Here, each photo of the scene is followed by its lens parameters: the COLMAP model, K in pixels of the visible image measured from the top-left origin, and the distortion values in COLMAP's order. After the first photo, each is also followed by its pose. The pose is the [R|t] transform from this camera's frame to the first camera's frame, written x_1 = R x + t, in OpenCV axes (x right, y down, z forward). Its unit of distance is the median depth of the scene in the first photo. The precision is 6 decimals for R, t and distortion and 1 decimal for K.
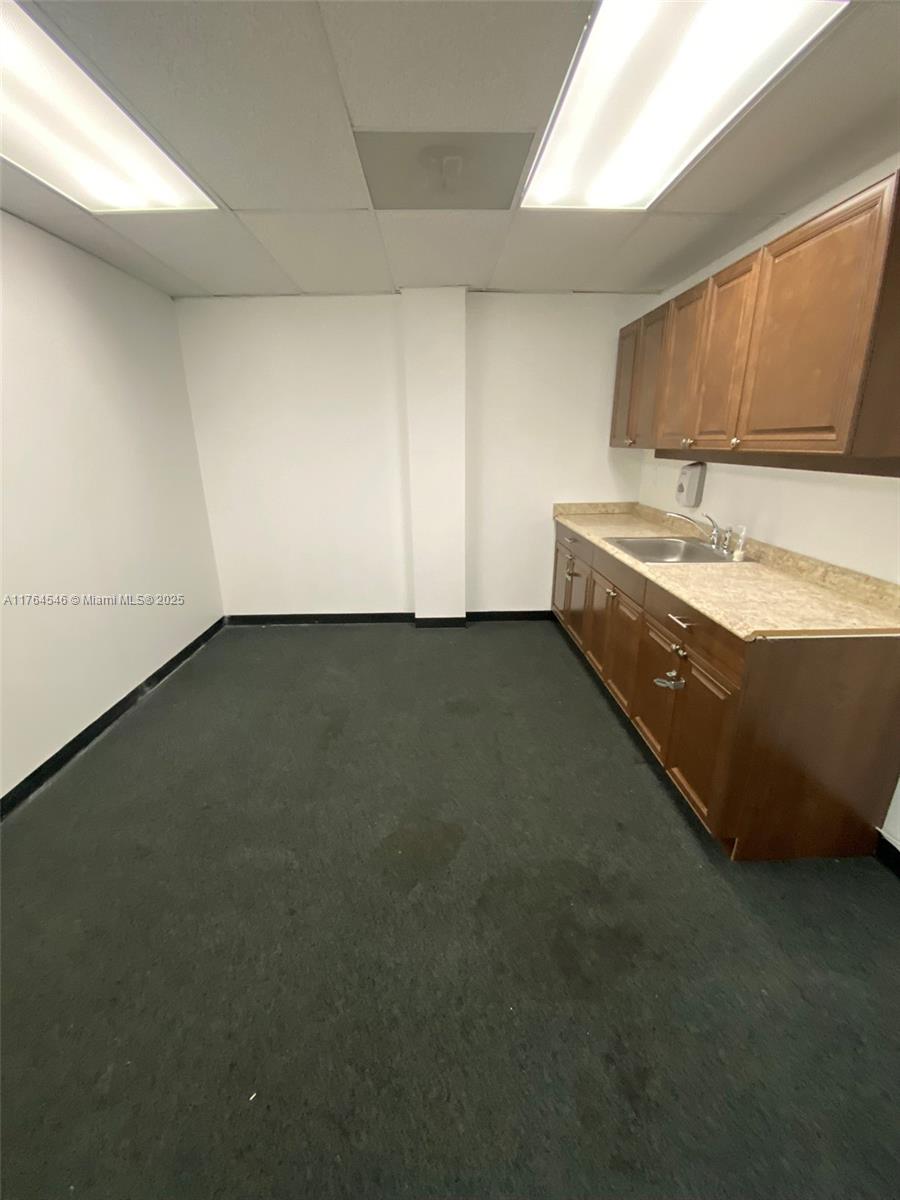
lens RADIAL K [[485.4, 0, 450.0], [0, 485.4, 600.0], [0, 0, 1]] dist [-0.036781, -0.000276]
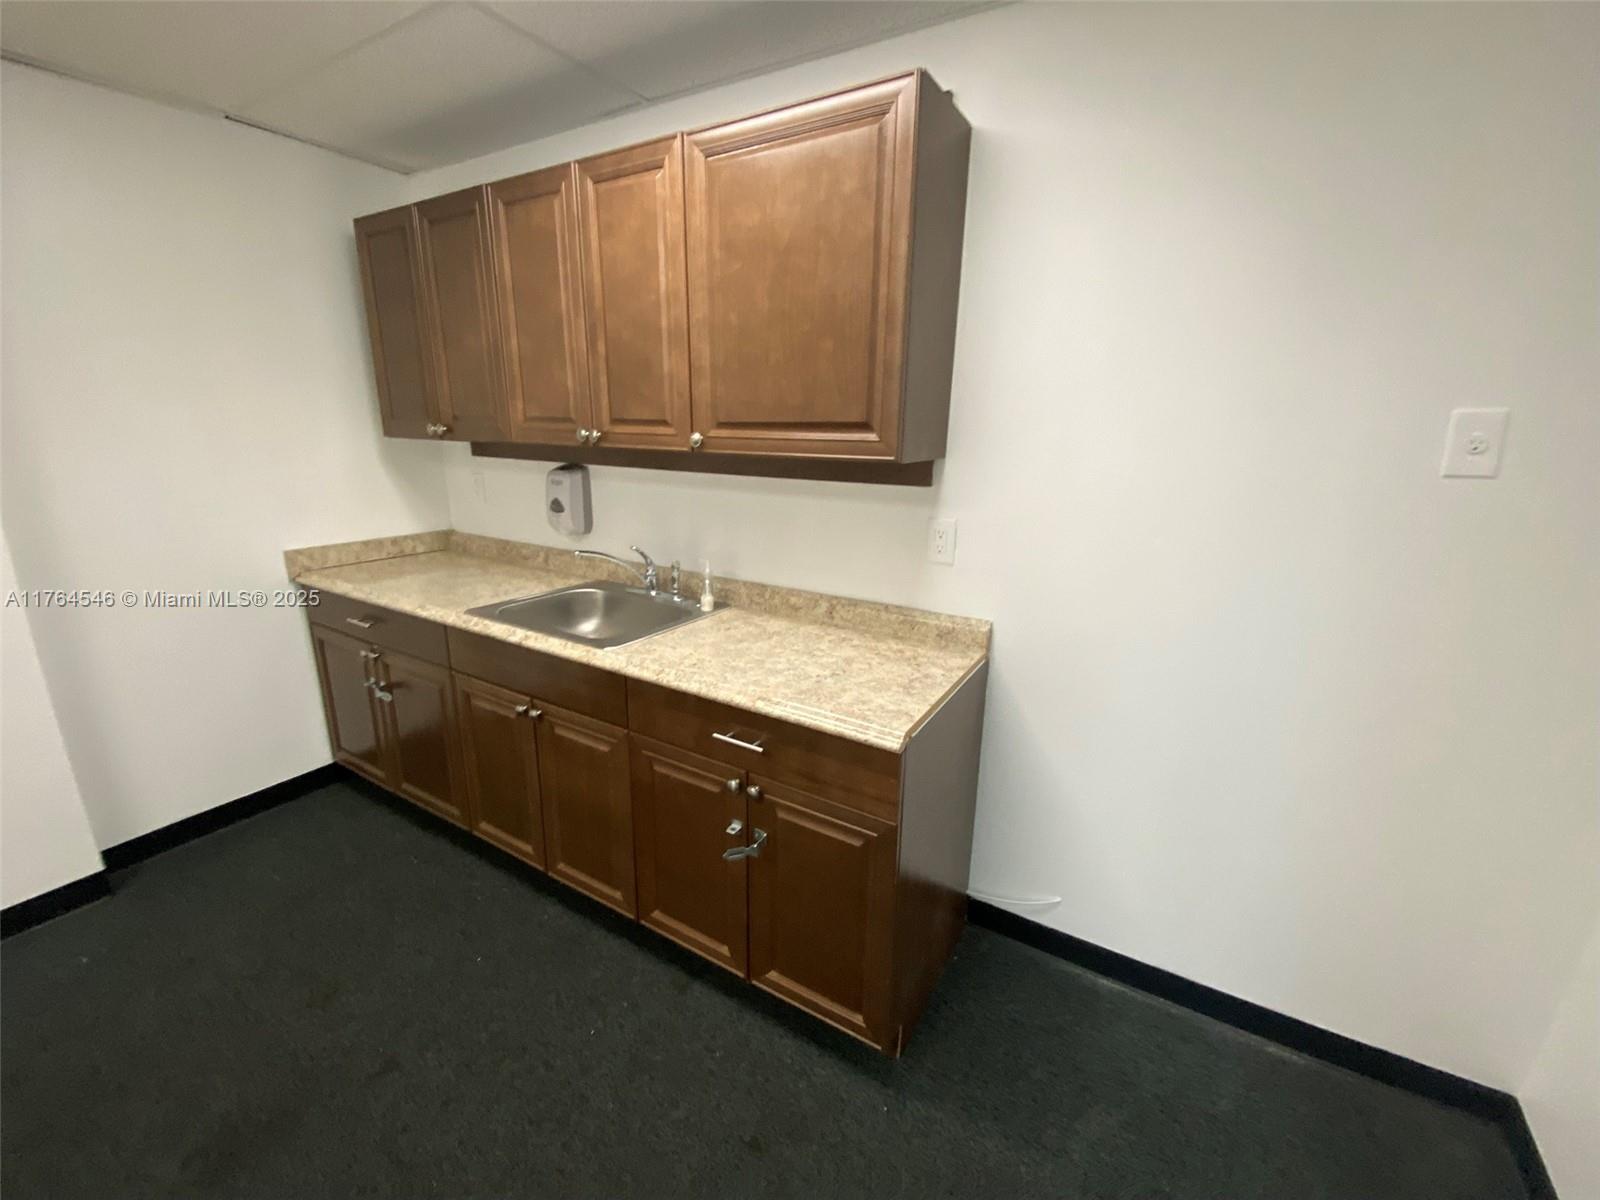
lens RADIAL K [[574.3, 0, 800.0], [0, 574.3, 600.0], [0, 0, 1]] dist [0.006995, -0.000134]
pose [[0.500409, -0.188854, 0.844941, -0.035160], [0.225458, 0.970674, 0.083432, -0.145415], [-0.835918, 0.148749, 0.528313, 0.483321]]
